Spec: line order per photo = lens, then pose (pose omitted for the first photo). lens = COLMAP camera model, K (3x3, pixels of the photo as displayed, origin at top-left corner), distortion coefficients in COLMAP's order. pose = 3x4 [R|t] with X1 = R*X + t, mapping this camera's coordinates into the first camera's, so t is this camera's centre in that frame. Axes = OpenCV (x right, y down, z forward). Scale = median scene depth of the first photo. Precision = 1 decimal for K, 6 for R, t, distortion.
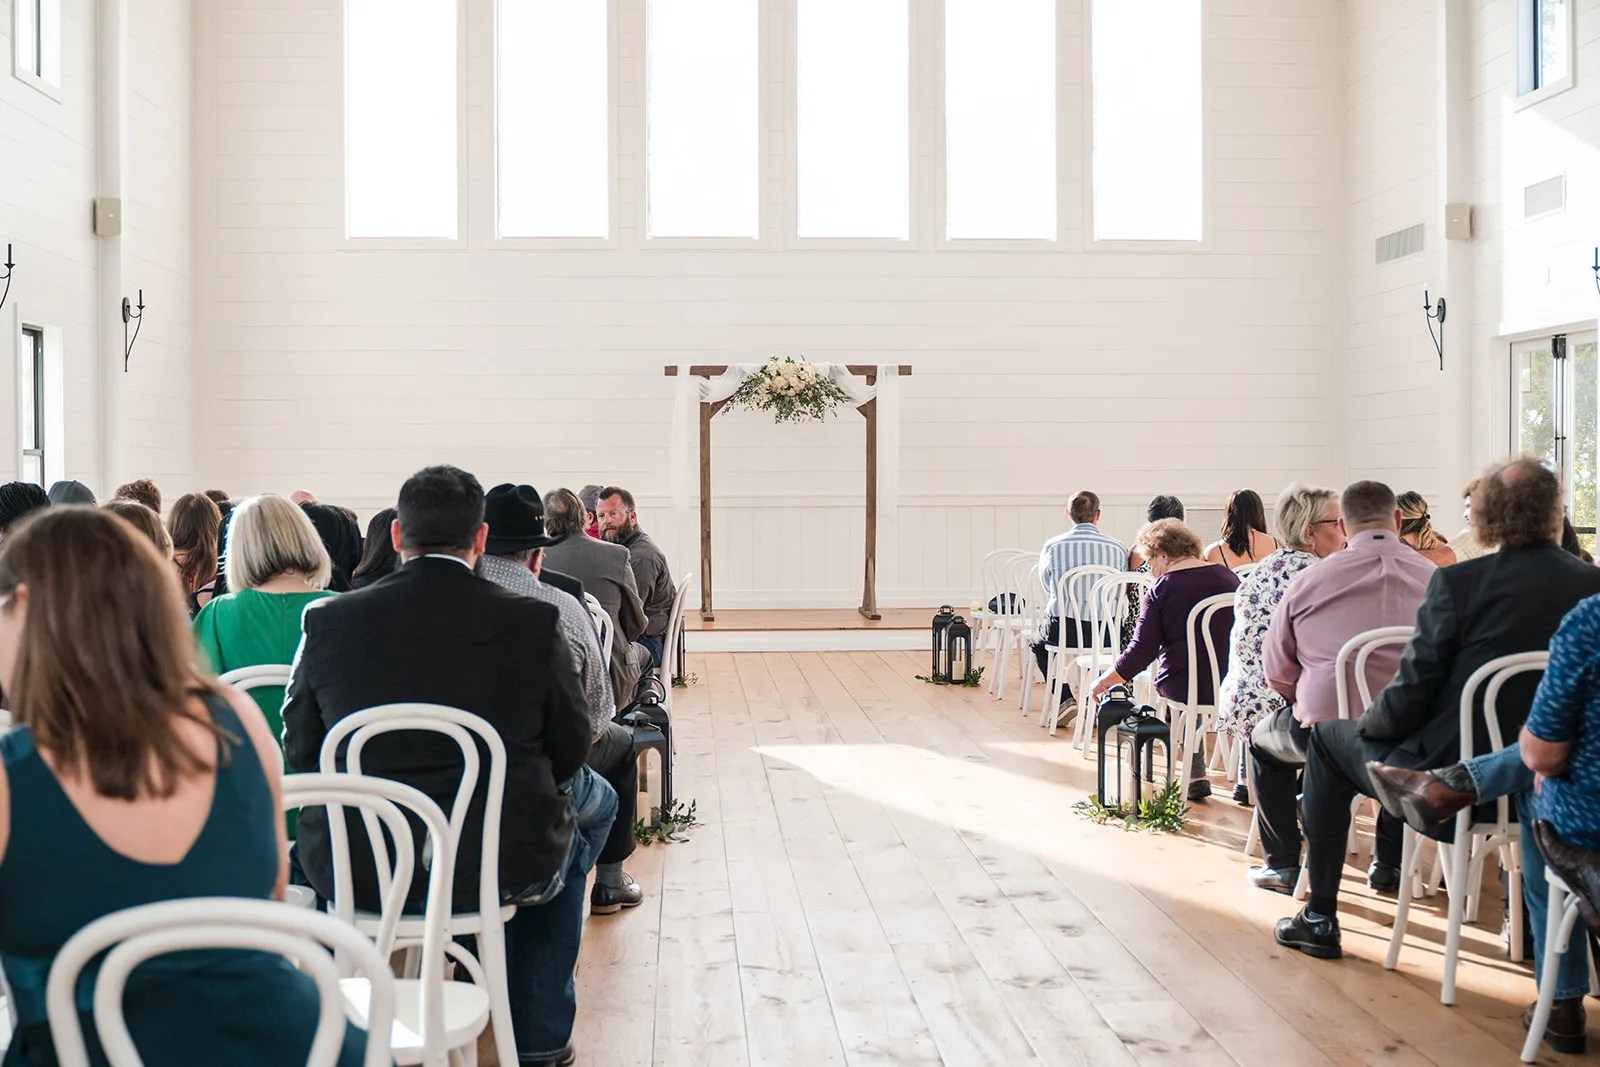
lens RADIAL K [[2229.2, 0, 801.0], [0, 2229.2, 484.7], [0, 0, 1]] dist [-0.179631, -0.001834]
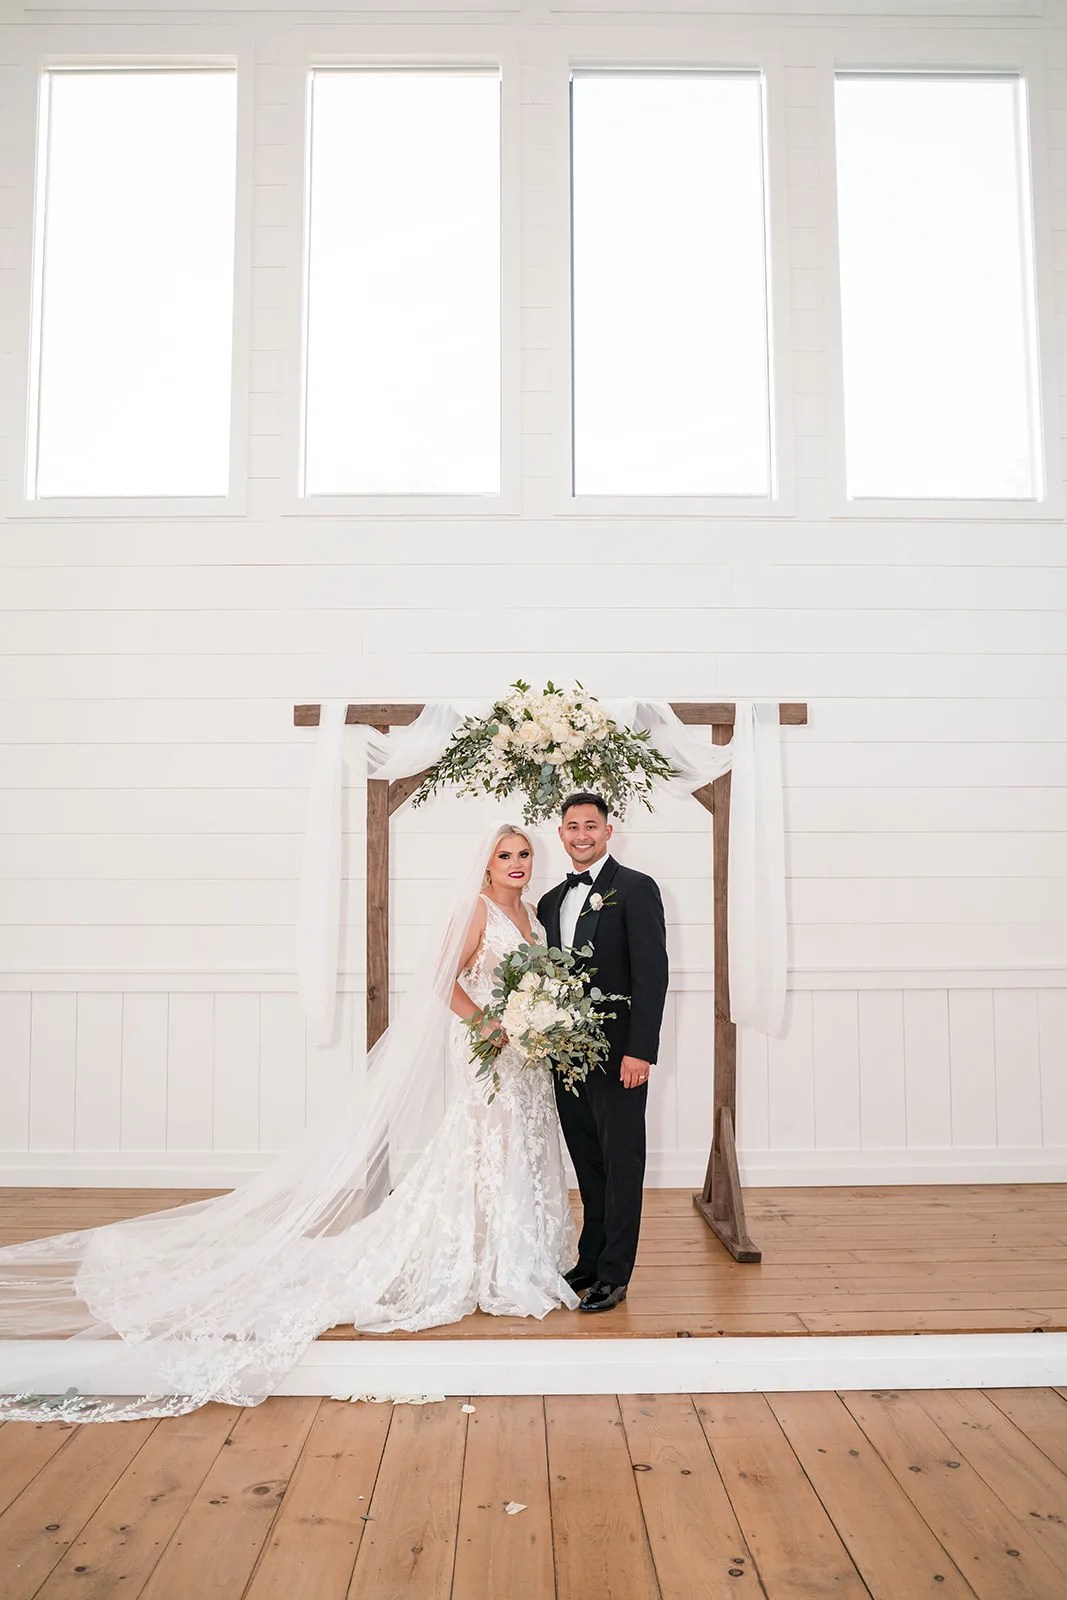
lens RADIAL K [[1472.5, 0, 533.5], [0, 1472.5, 800.0], [0, 0, 1]] dist [-0.056586, -0.001182]
pose [[0.999325, -0.002567, -0.036644, 0.002269], [-0.000403, 0.996730, -0.080809, -0.007168], [0.036731, 0.080769, 0.996056, 0.684745]]
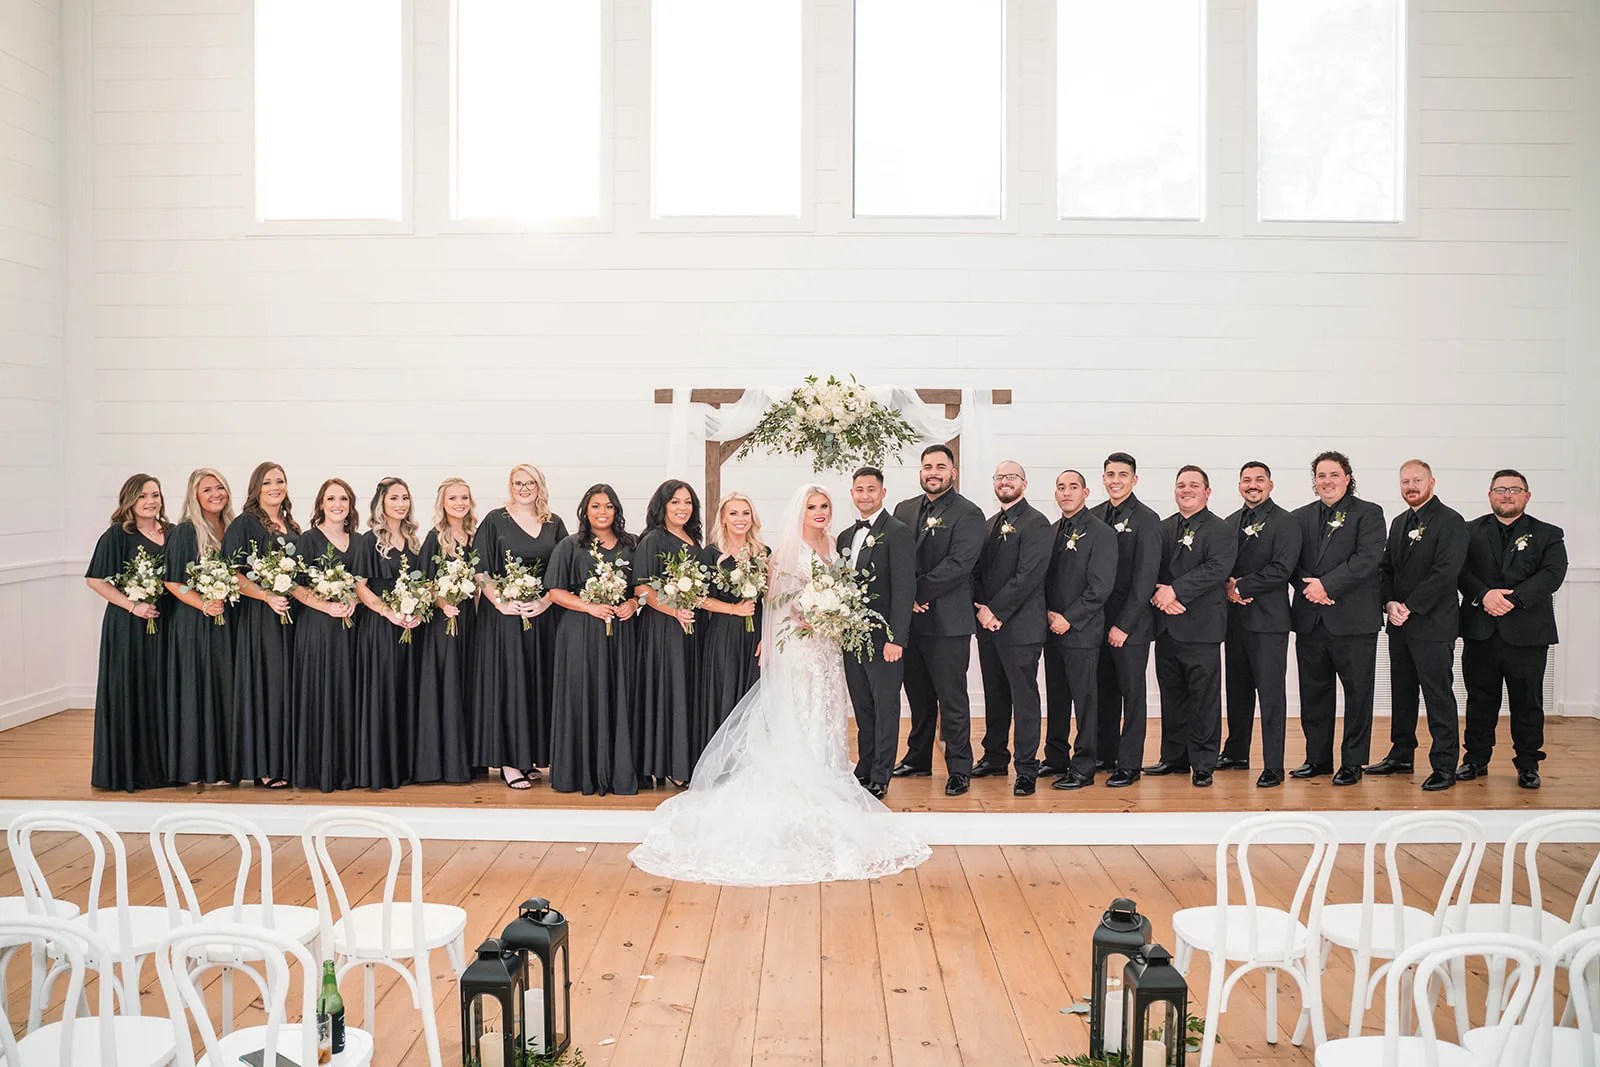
lens RADIAL K [[1373.4, 0, 798.0], [0, 1373.4, 501.6], [0, 0, 1]] dist [-0.092318, -0.002972]
pose [[0.997968, 0.008521, -0.063140, 0.010847], [-0.006797, 0.999600, 0.027460, -0.030276], [0.063348, -0.026975, 0.997627, 0.573072]]
